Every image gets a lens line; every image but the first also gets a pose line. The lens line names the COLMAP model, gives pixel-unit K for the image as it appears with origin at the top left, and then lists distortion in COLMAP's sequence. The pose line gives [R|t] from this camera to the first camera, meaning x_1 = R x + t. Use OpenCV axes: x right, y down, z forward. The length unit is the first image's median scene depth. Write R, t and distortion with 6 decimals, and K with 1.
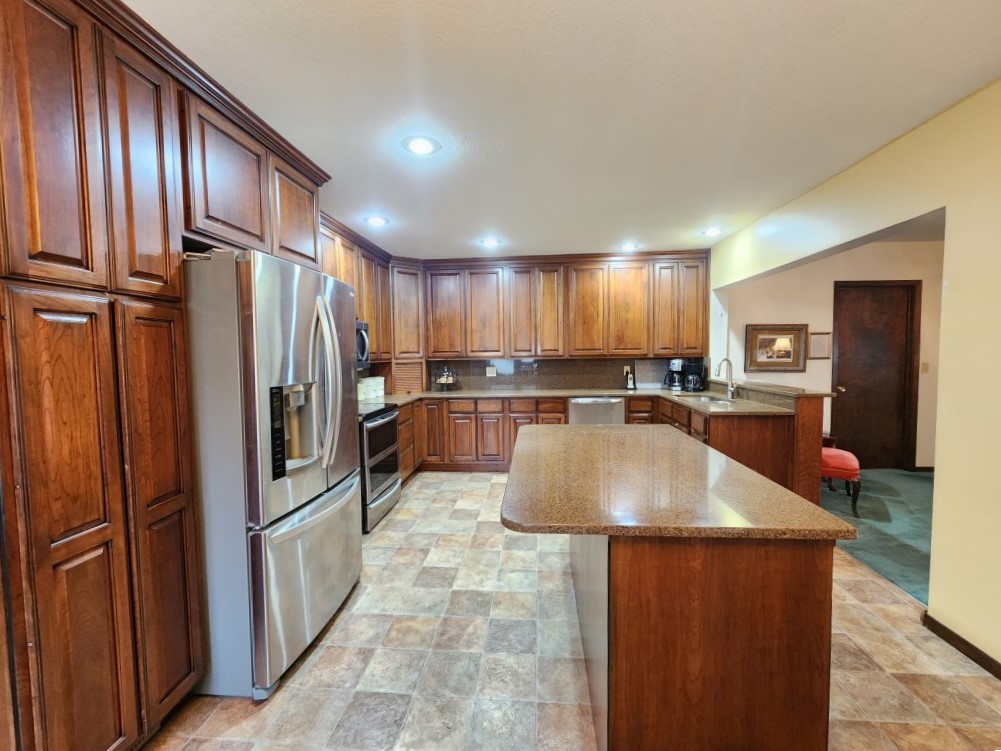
lens RADIAL K [[413.9, 0, 504.5], [0, 413.9, 376.0], [0, 0, 1]] dist [-0.000239, -0.000017]
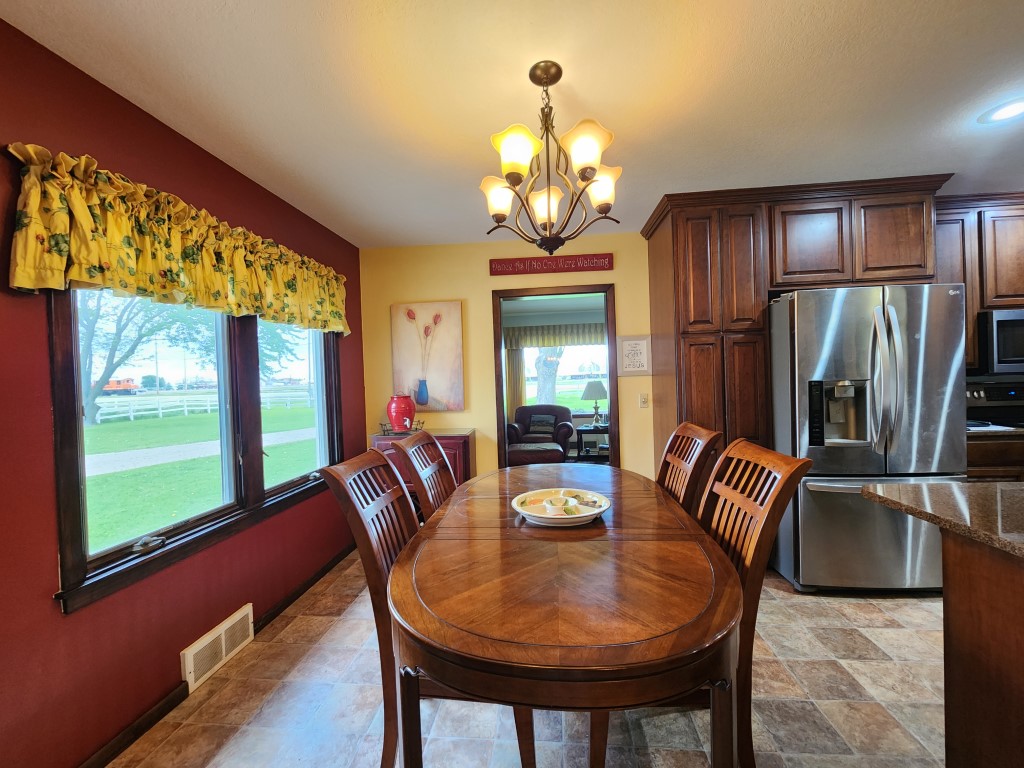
lens RADIAL K [[415.0, 0, 512.0], [0, 415.0, 384.0], [0, 0, 1]] dist [0.000091, -0.000353]
pose [[-0.009349, 0.025380, -0.999634, 0.944848], [-0.022182, 0.999427, 0.025582, 0.025182], [0.999710, 0.022413, -0.008781, -0.035603]]
